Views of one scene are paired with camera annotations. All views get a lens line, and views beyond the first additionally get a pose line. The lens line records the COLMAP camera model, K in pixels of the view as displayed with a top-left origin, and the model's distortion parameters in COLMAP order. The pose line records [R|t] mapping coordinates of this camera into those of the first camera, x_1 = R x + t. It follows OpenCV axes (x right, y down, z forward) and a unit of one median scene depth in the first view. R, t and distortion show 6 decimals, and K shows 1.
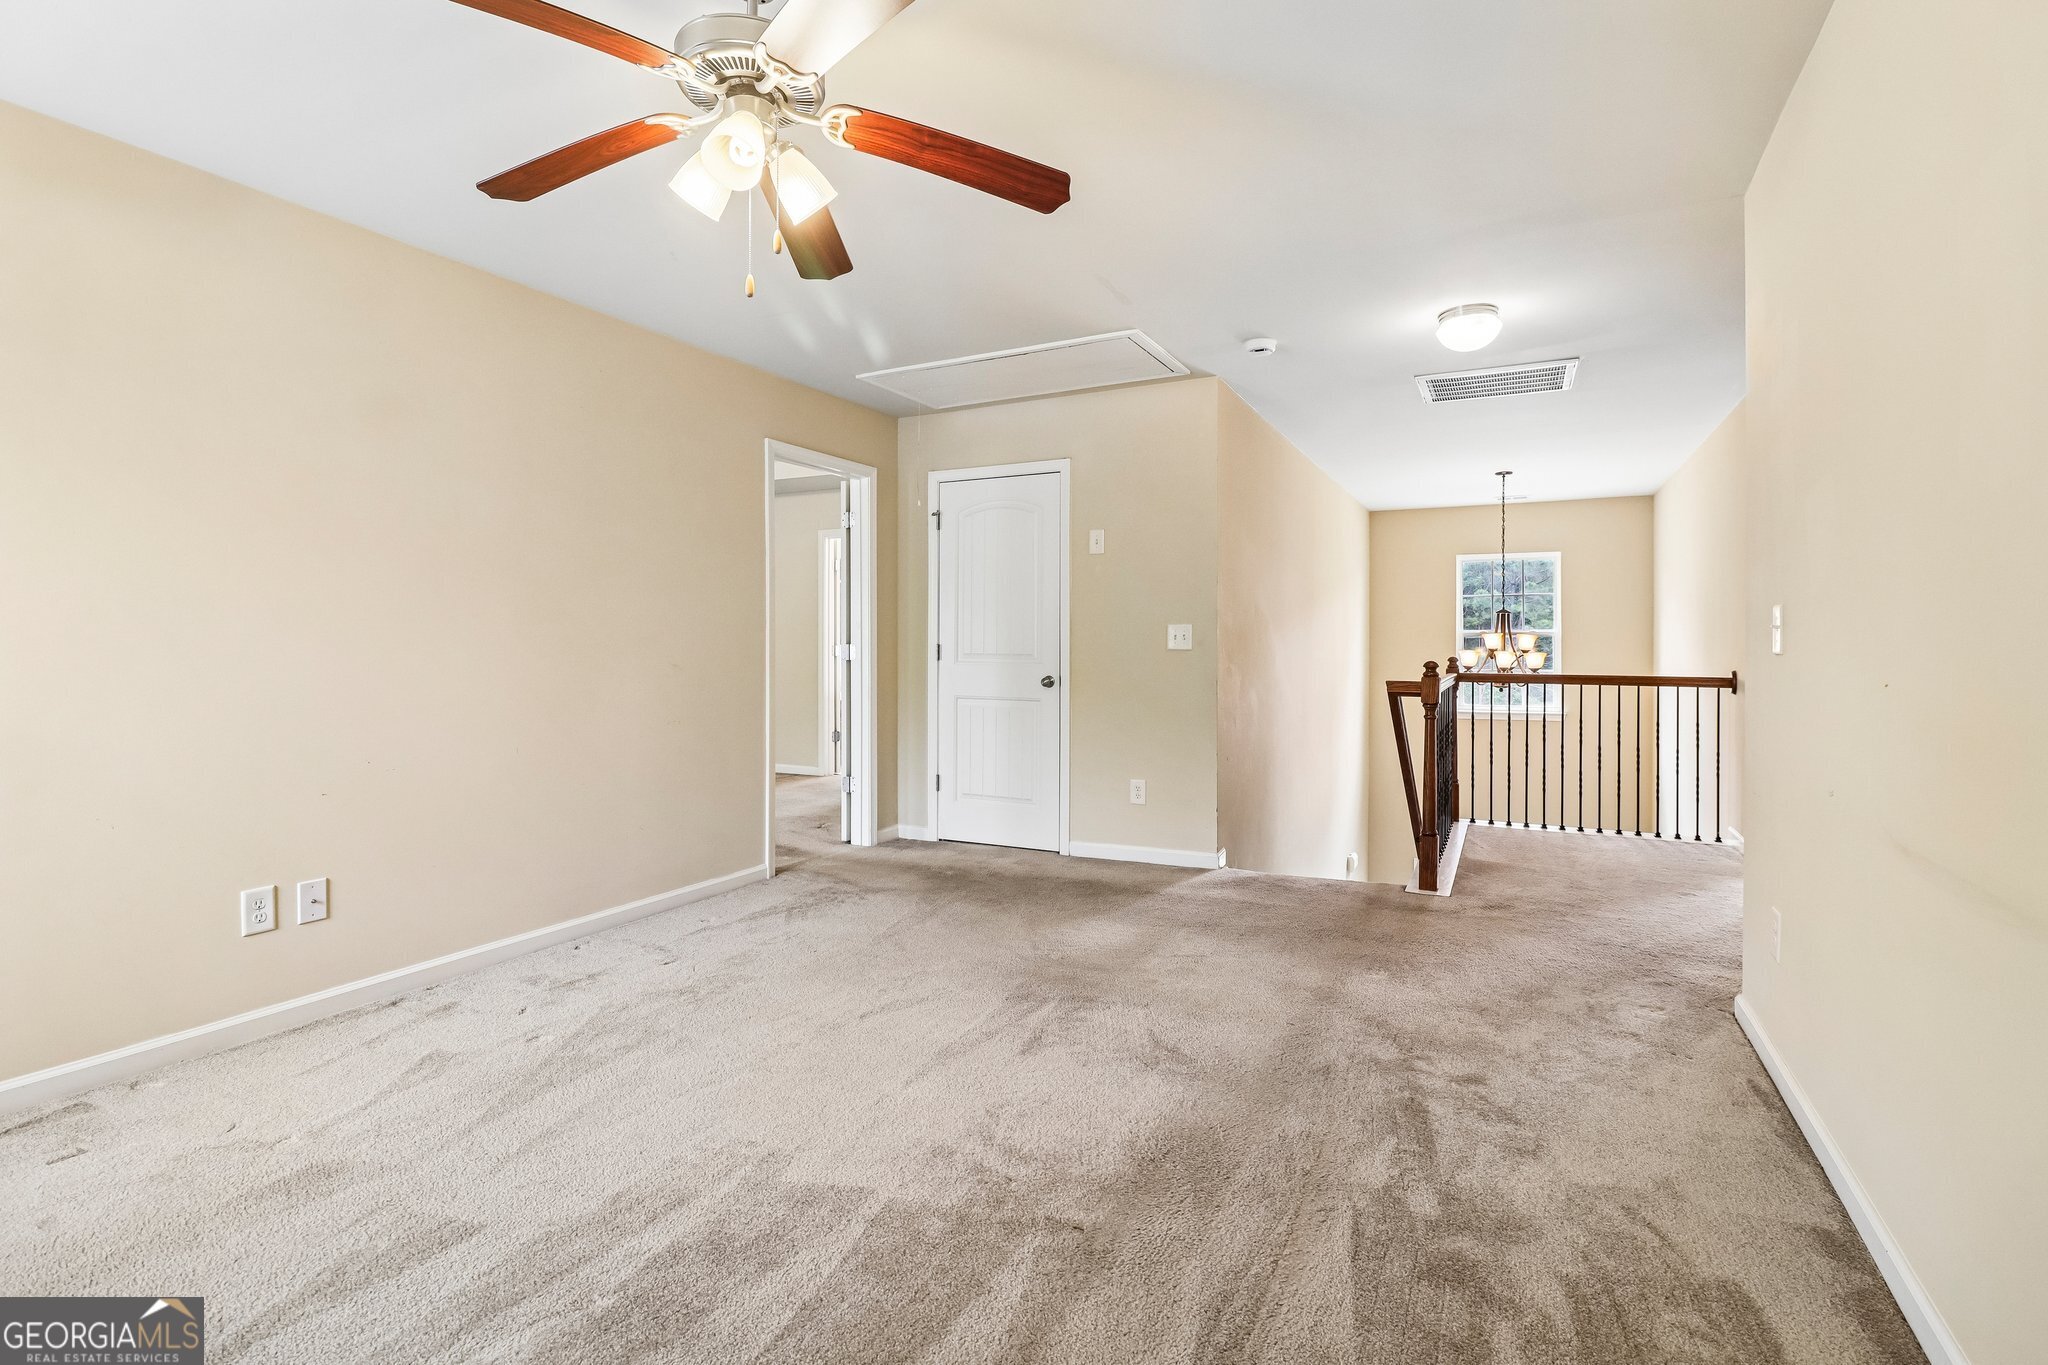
lens RADIAL K [[990.5, 0, 1020.8], [0, 990.5, 648.5], [0, 0, 1]] dist [0.003225, -0.000117]
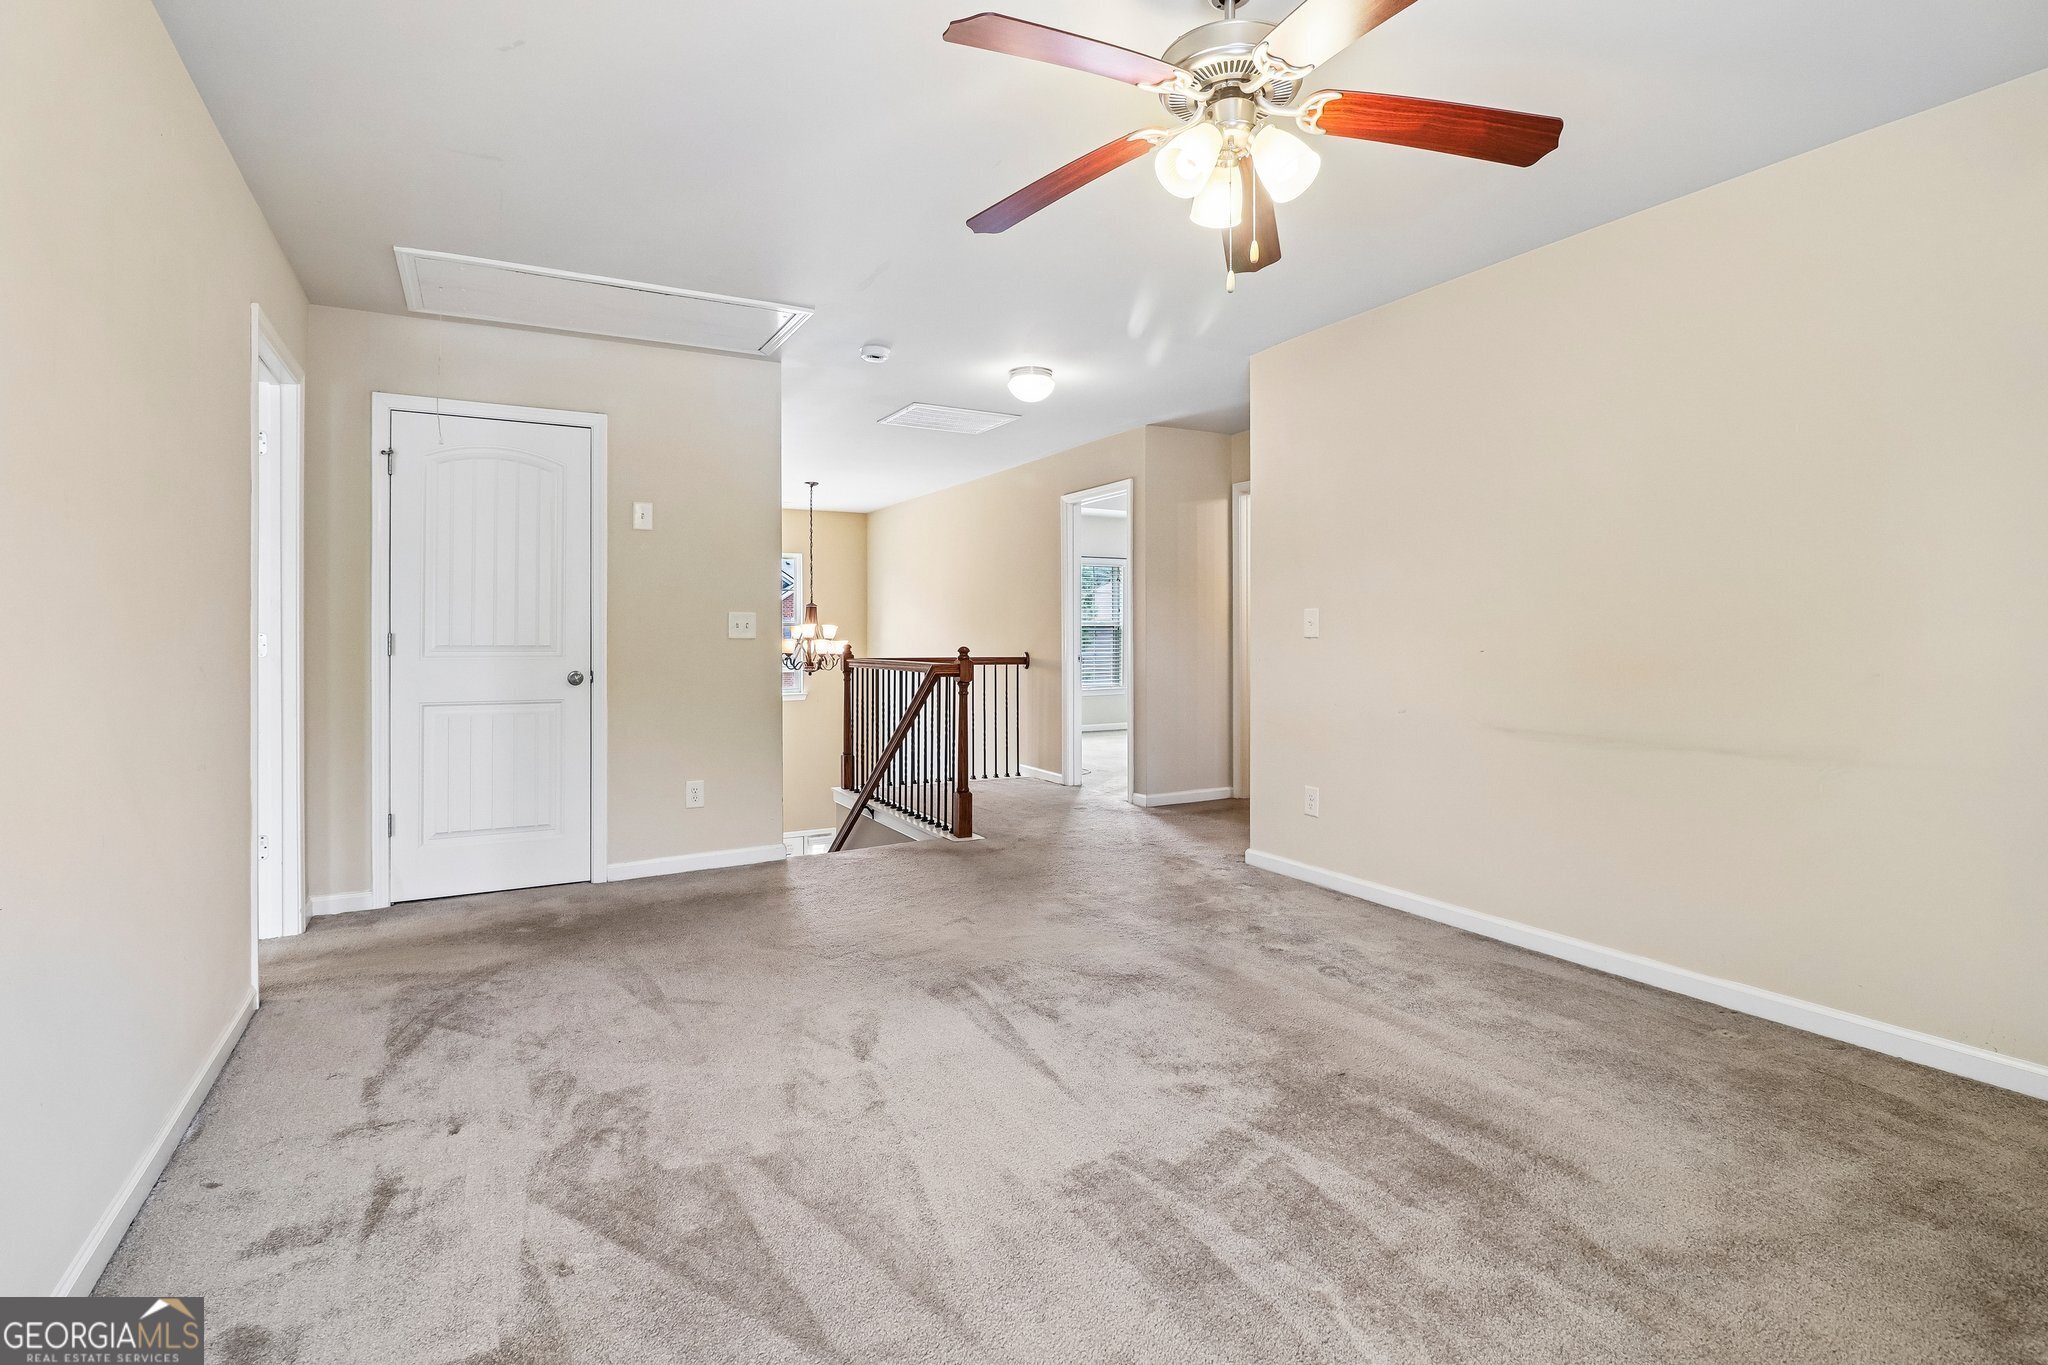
lens RADIAL K [[993.4, 0, 1028.2], [0, 993.4, 641.5], [0, 0, 1]] dist [-0.002708, -0.000652]
pose [[0.550217, -0.007447, 0.834988, -0.469790], [0.006570, 0.999968, 0.004589, 0.001356], [-0.834996, 0.002961, 0.550249, 0.232508]]
